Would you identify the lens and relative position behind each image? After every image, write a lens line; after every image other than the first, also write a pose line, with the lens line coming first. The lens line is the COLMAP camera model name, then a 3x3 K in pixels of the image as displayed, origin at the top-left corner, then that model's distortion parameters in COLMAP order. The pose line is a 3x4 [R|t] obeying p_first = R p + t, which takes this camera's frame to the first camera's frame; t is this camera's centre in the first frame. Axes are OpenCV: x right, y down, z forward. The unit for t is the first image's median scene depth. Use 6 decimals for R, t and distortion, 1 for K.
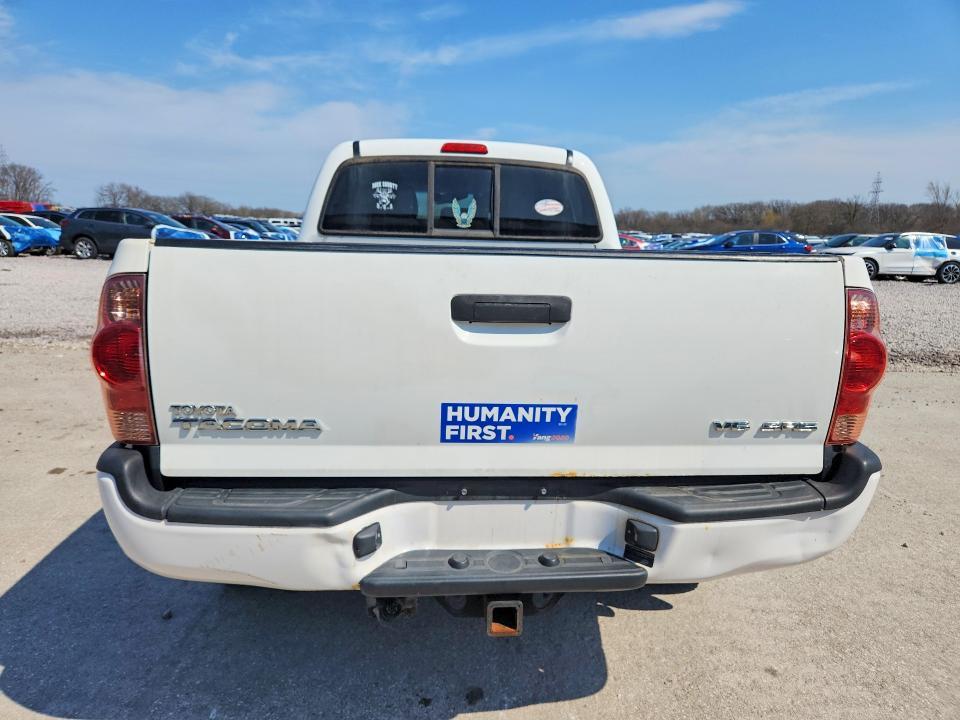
lens RADIAL K [[717.3, 0, 480.0], [0, 717.3, 360.0], [0, 0, 1]] dist [0.008118, -0.002342]
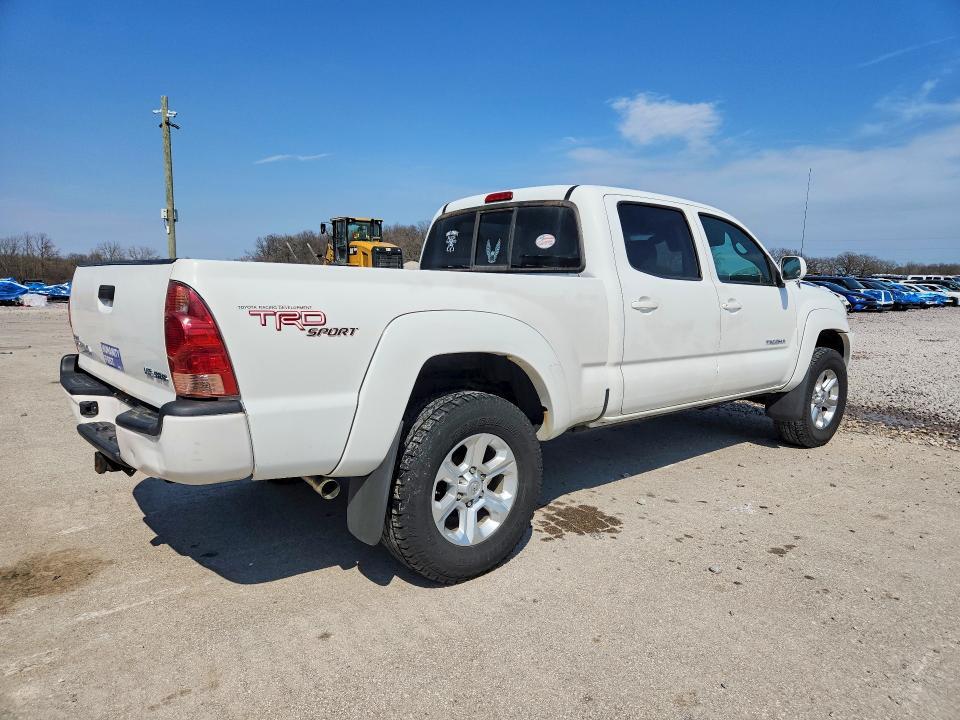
lens RADIAL K [[717.3, 0, 480.0], [0, 717.3, 360.0], [0, 0, 1]] dist [0.008118, -0.002342]
pose [[0.533968, 0.066633, -0.842875, 0.964733], [-0.143112, 0.989628, -0.012428, -0.008579], [0.833305, 0.127262, 0.537966, 0.362130]]
